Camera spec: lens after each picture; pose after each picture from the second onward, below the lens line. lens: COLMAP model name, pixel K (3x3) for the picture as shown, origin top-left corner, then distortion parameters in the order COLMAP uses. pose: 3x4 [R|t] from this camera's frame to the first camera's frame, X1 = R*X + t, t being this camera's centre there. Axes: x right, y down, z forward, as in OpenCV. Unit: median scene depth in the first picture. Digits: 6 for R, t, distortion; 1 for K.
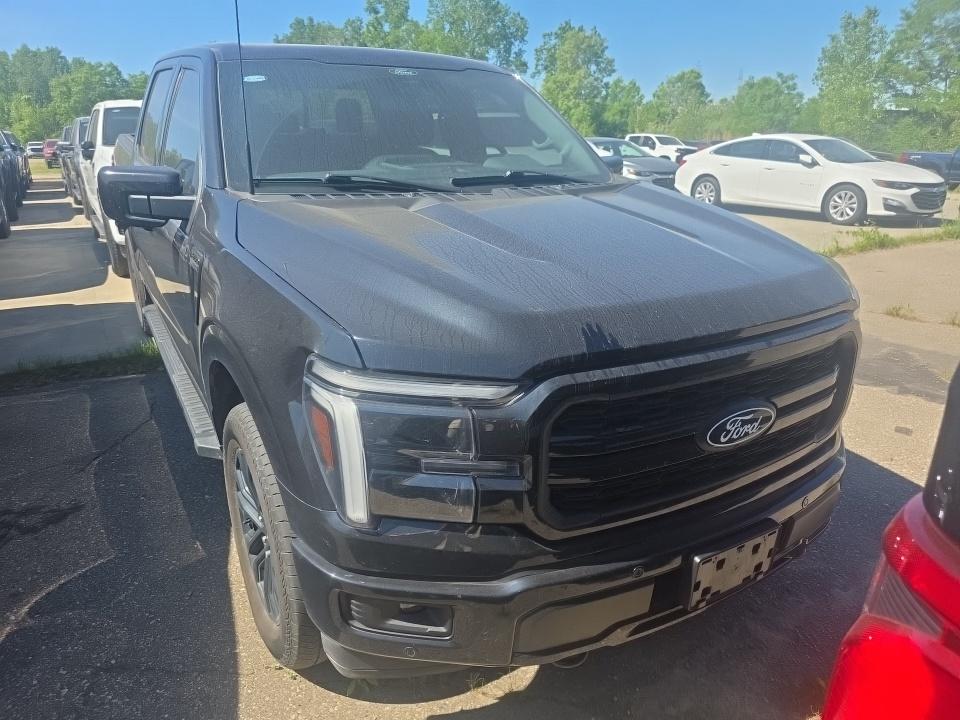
lens RADIAL K [[654.5, 0, 461.0], [0, 654.5, 367.1], [0, 0, 1]] dist [0.035051, -0.035147]
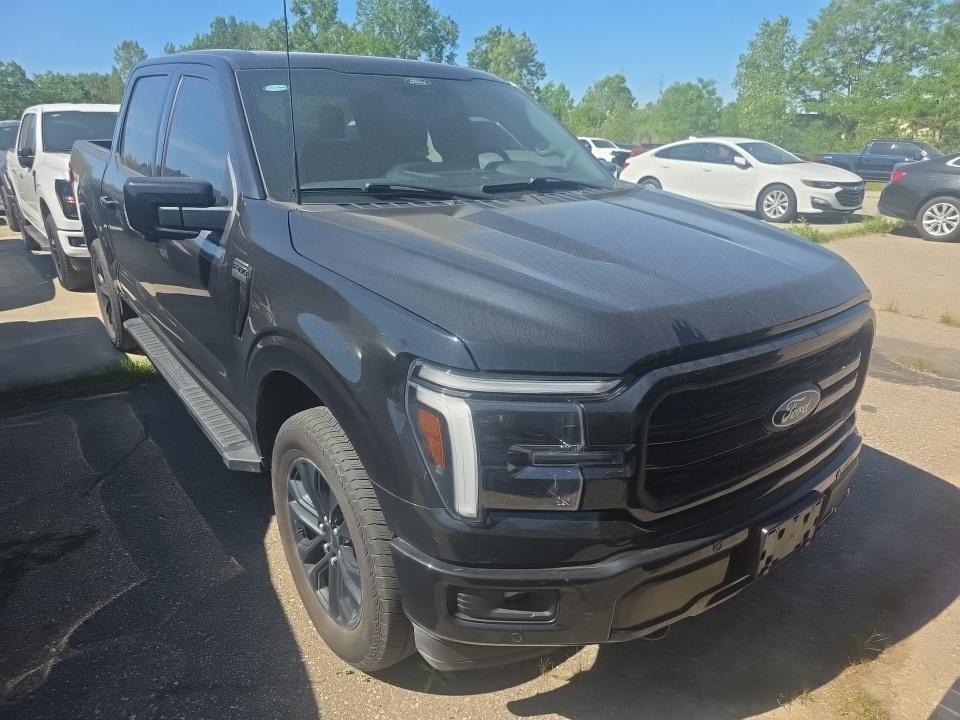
lens RADIAL K [[654.5, 0, 483.2], [0, 654.5, 367.1], [0, 0, 1]] dist [0.035051, -0.035147]
pose [[0.991874, -0.044220, 0.119293, -0.135648], [0.044670, 0.999001, -0.001102, -0.000480], [-0.119125, 0.006422, 0.992859, -0.023444]]
